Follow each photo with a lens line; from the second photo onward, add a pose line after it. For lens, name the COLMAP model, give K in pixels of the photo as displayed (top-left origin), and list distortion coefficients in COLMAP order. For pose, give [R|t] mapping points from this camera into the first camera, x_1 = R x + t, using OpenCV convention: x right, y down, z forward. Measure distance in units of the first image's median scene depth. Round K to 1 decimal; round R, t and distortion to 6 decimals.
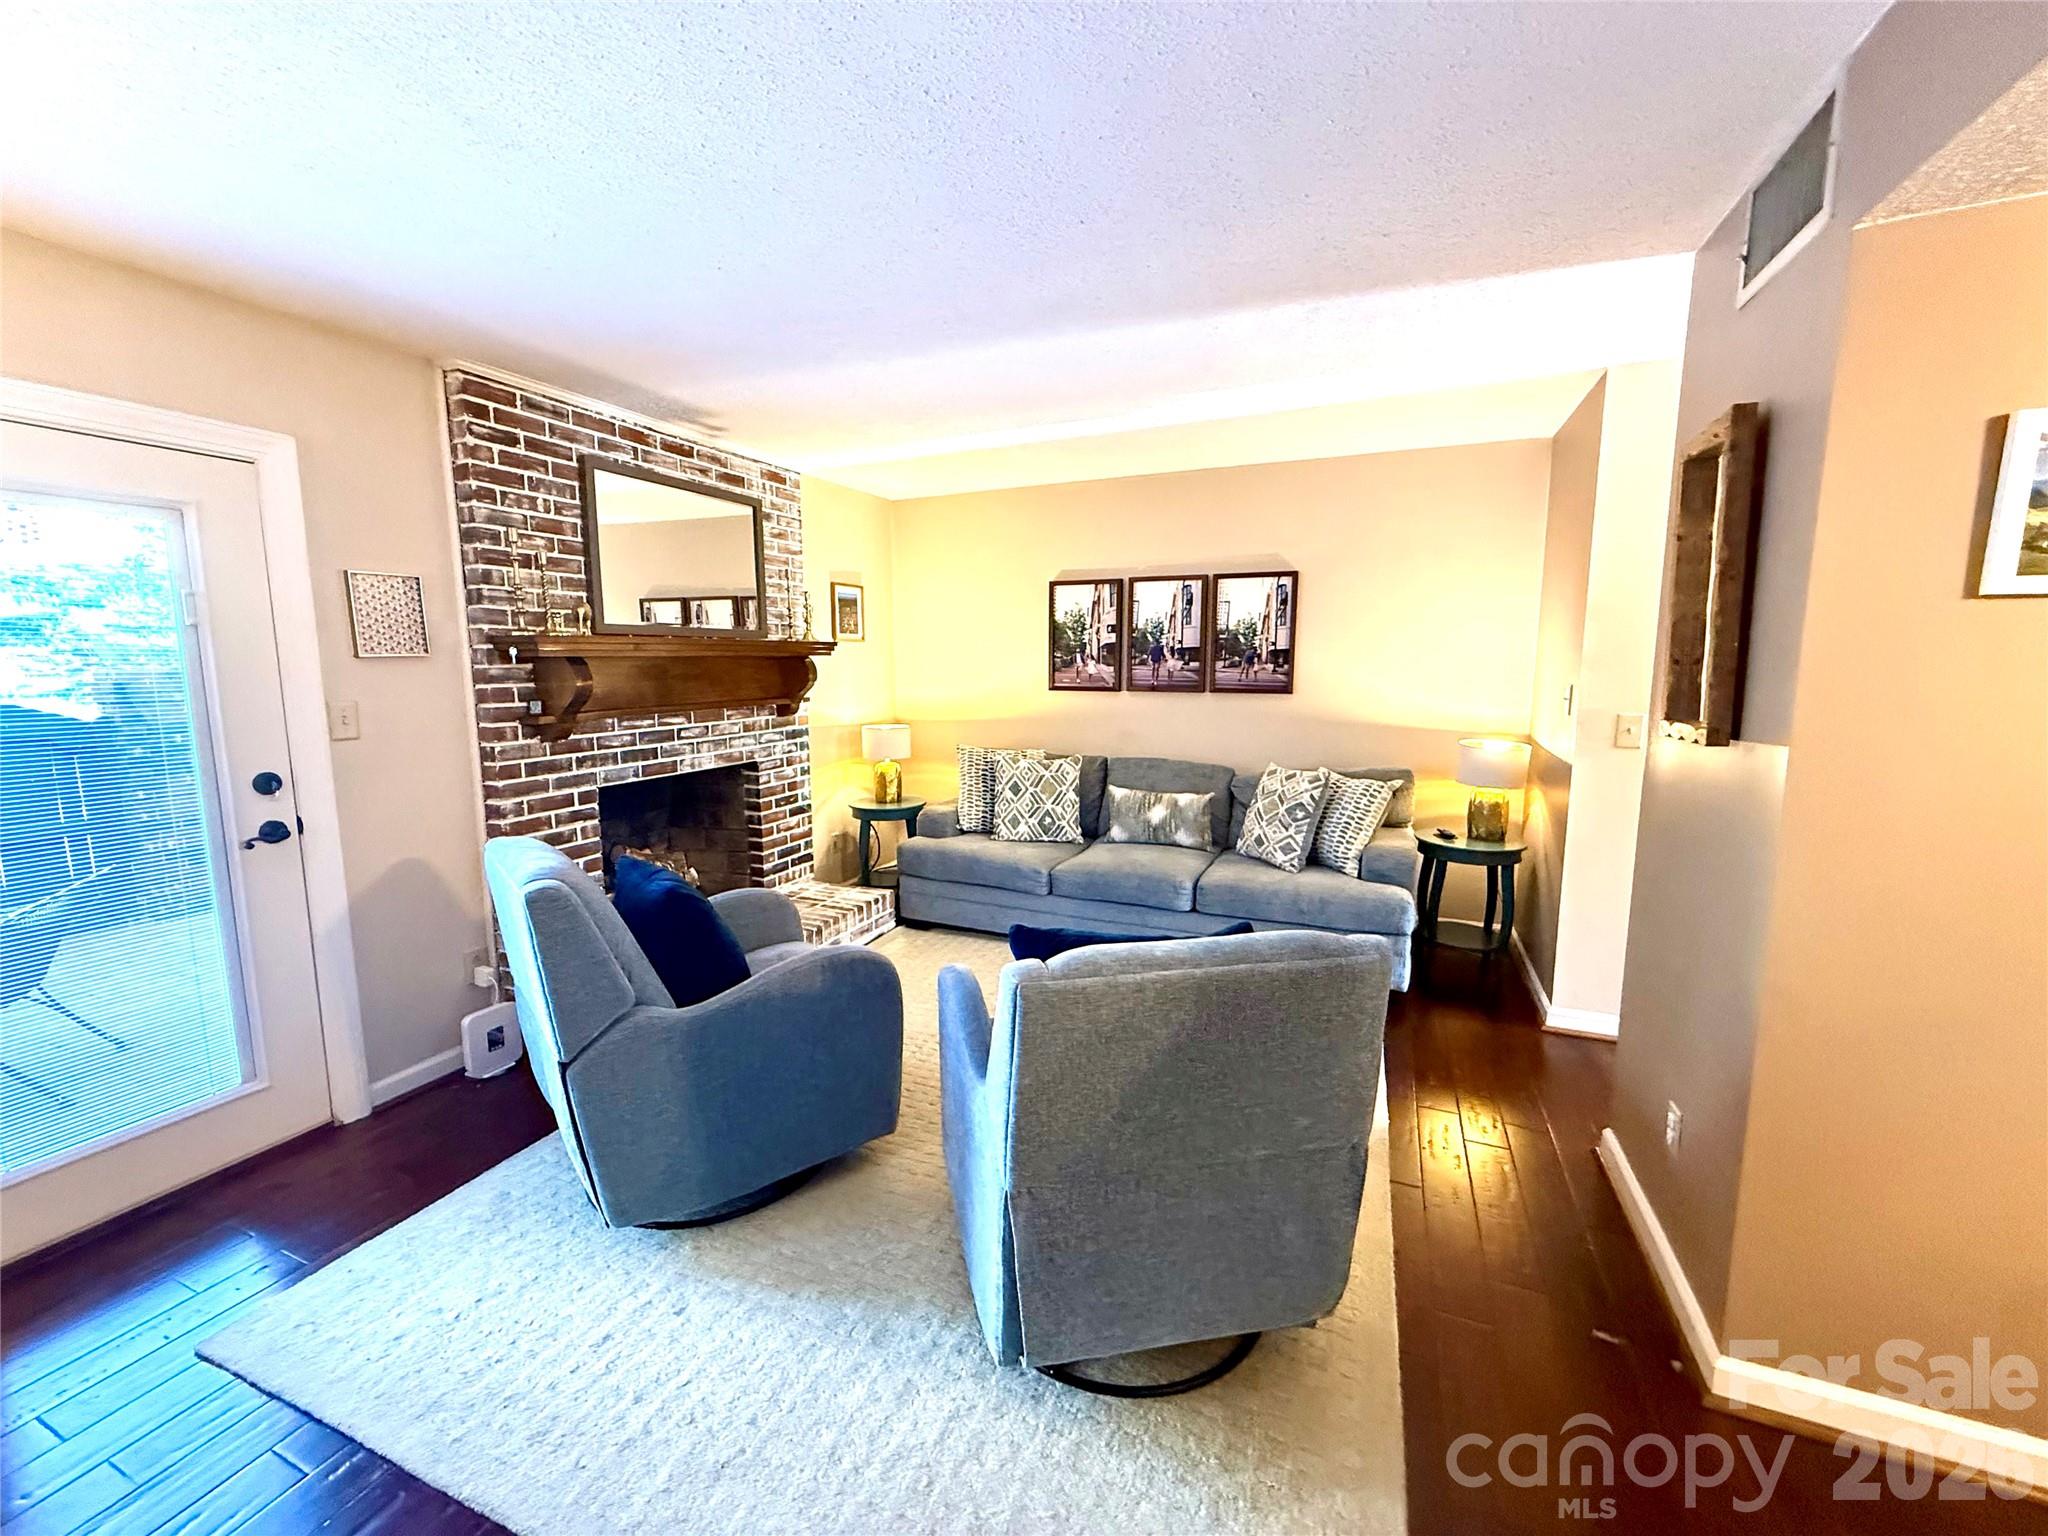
lens RADIAL K [[816.0, 0, 1014.3], [0, 816.0, 768.7], [0, 0, 1]] dist [-0.001166, 0.000016]
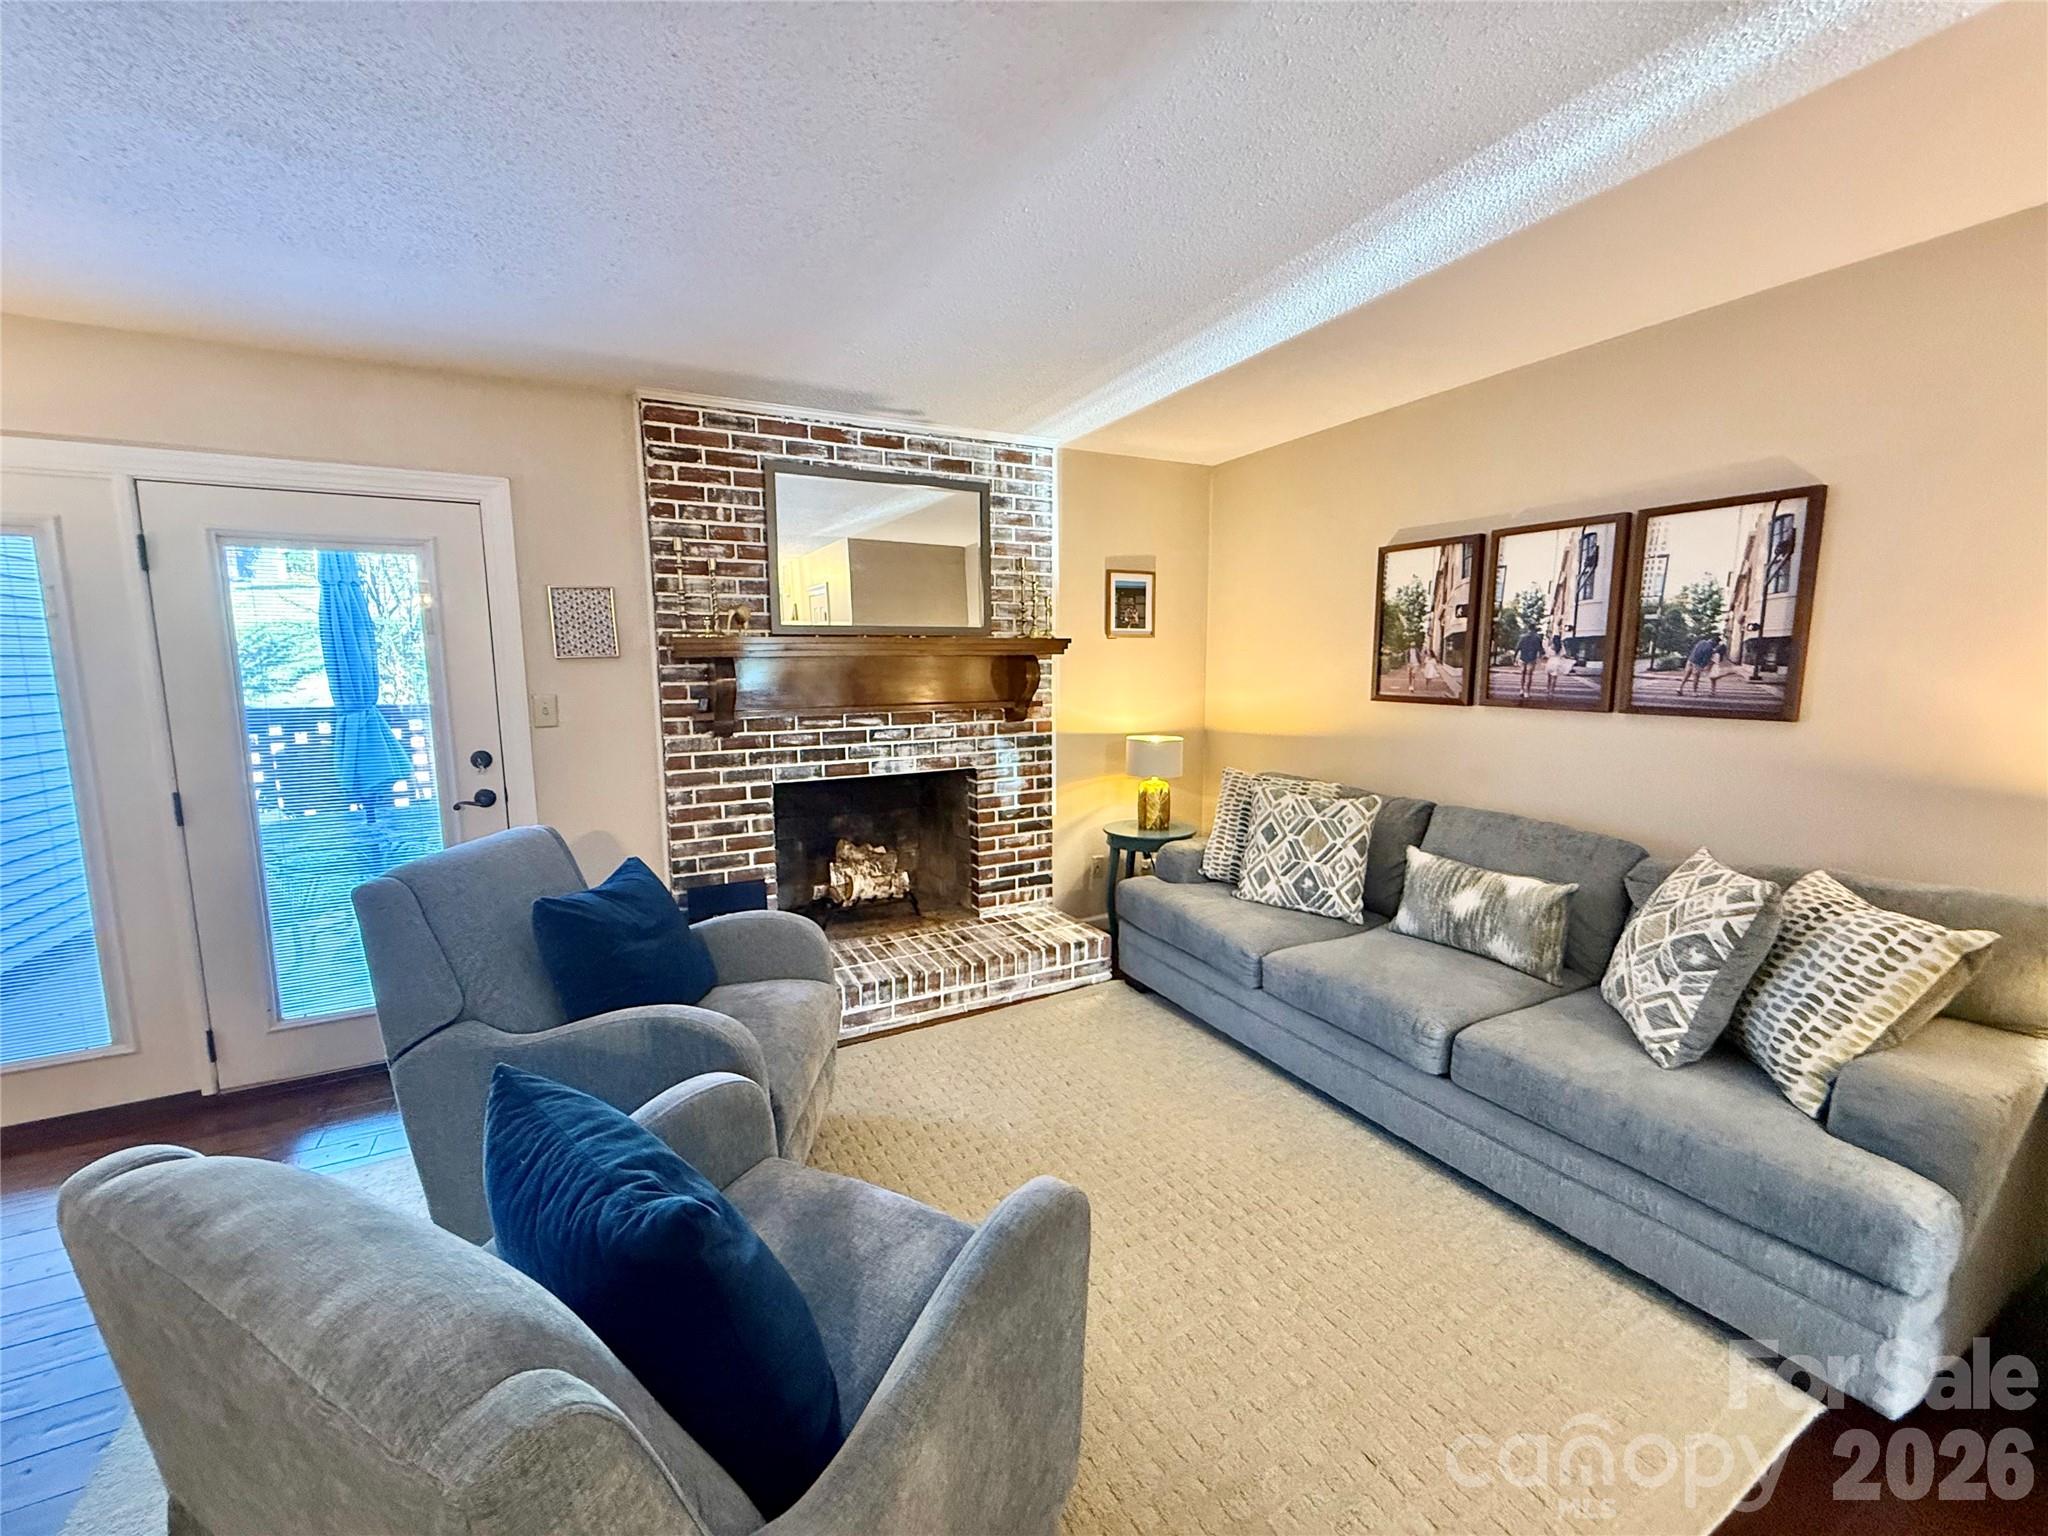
lens RADIAL K [[816.0, 0, 1016.7], [0, 816.0, 768.4], [0, 0, 1]] dist [-0.001166, 0.000016]
pose [[0.784906, 0.080402, -0.614376, 0.301642], [-0.078800, 0.996447, 0.029730, -0.042006], [0.614584, 0.025078, 0.788453, 0.308371]]
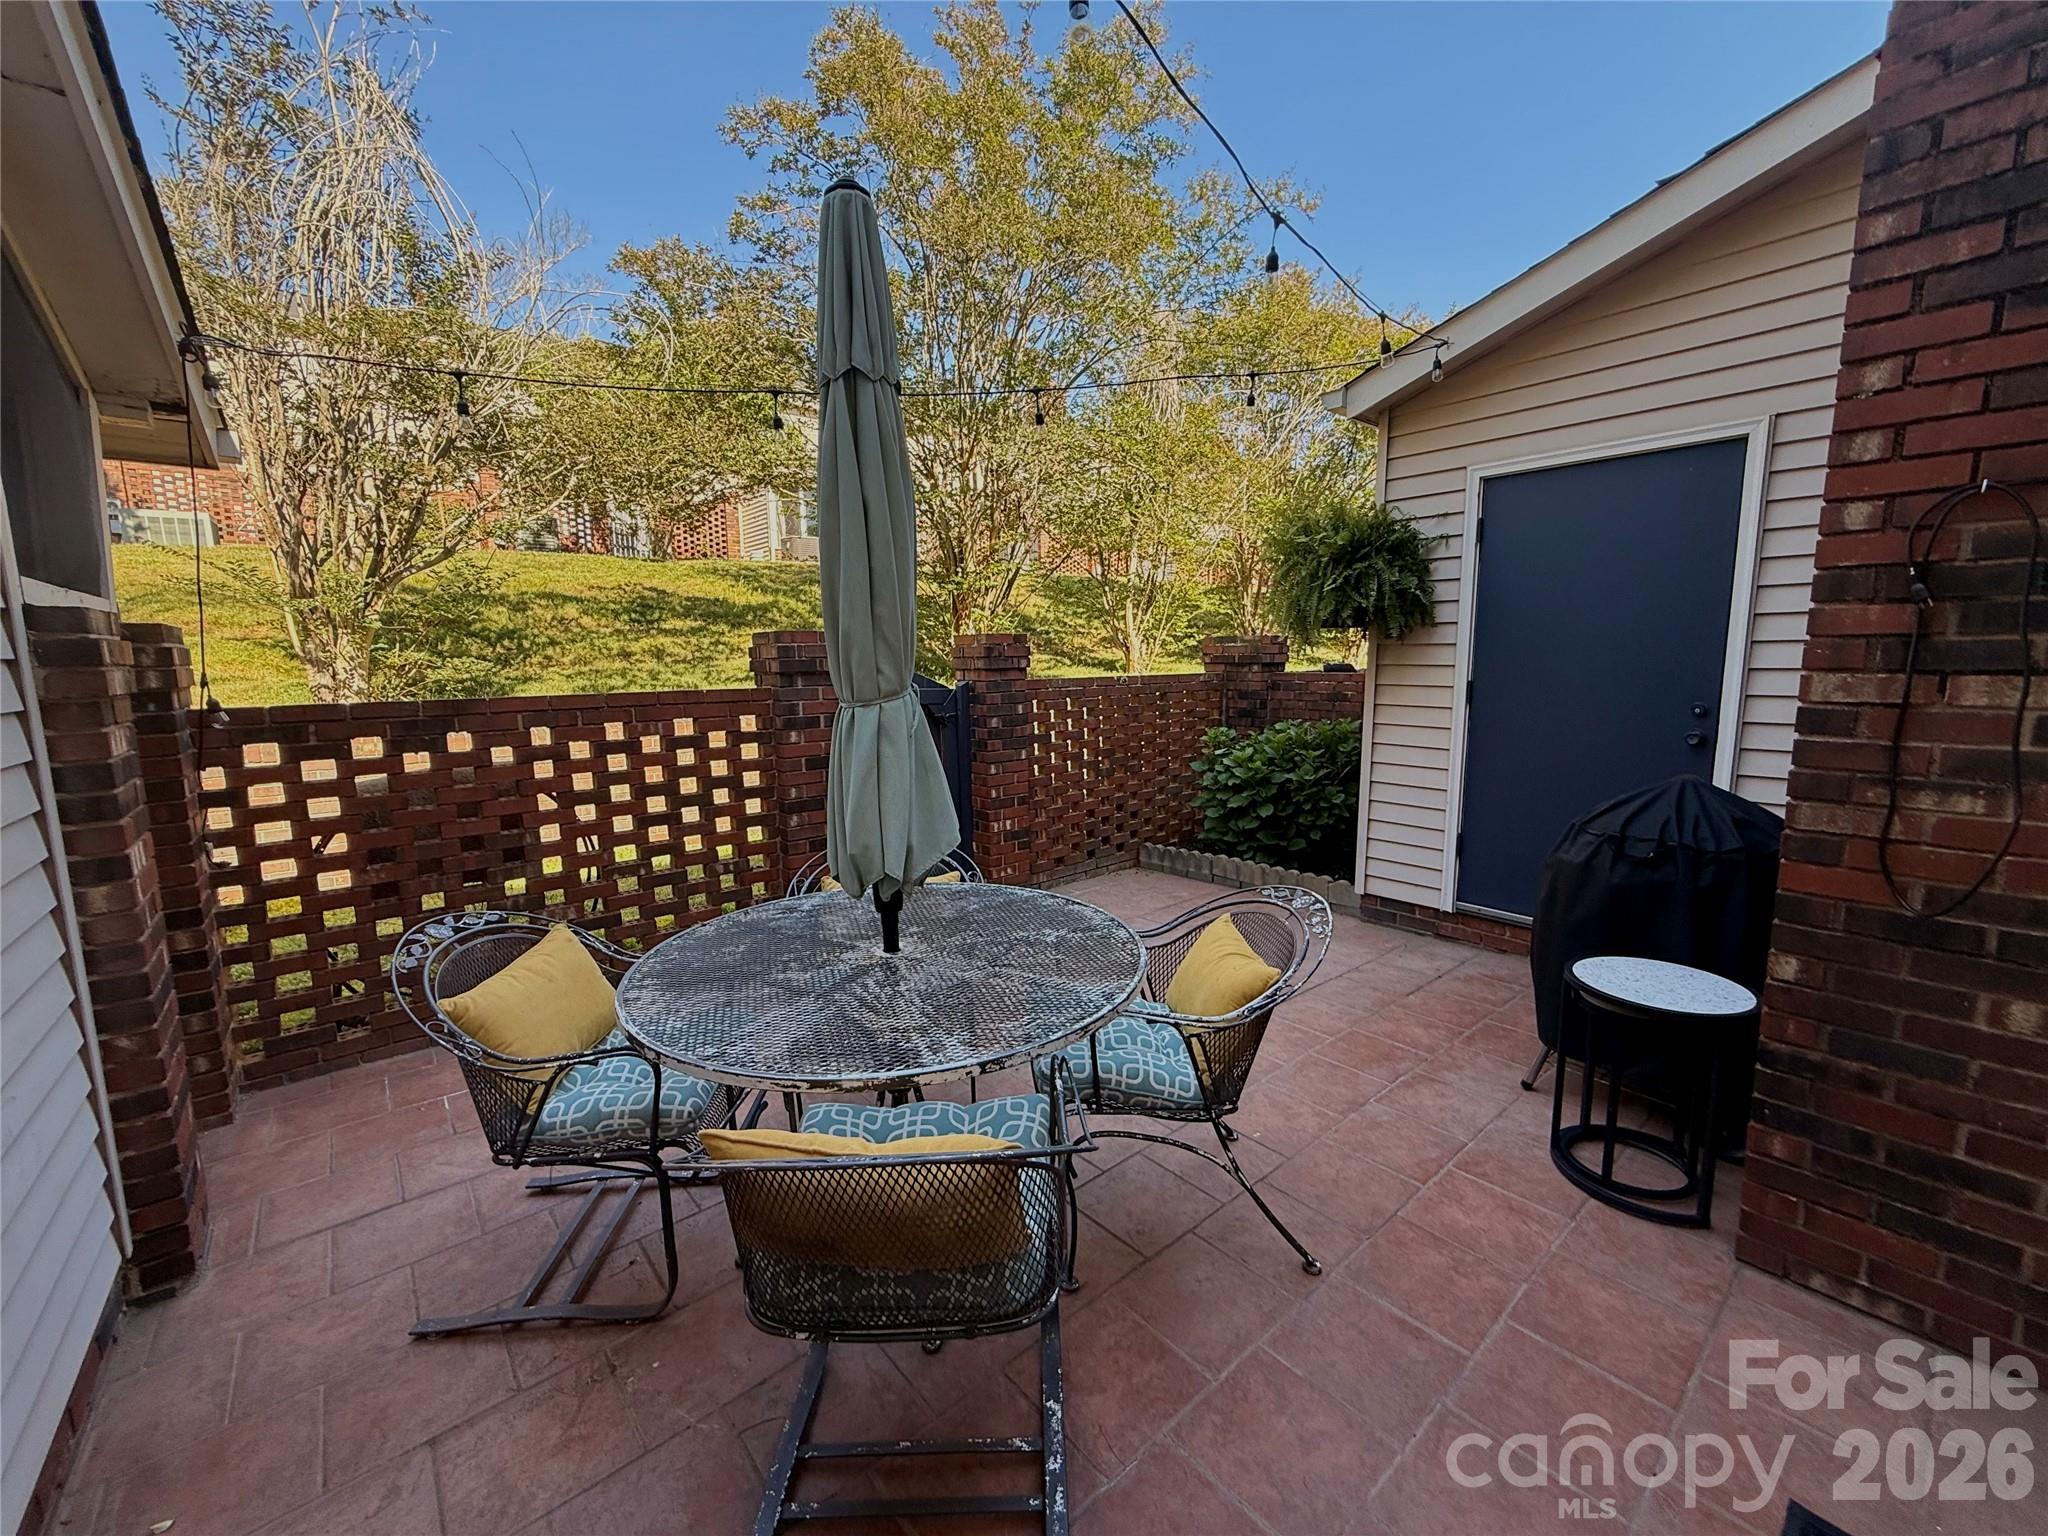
lens RADIAL K [[816.0, 0, 1010.8], [0, 816.0, 767.3], [0, 0, 1]] dist [-0.001166, 0.000016]
pose [[0.893642, 0.055507, -0.445335, -0.841184], [-0.051451, 0.998450, 0.021202, 0.011260], [0.445822, 0.003966, 0.895113, 0.243316]]
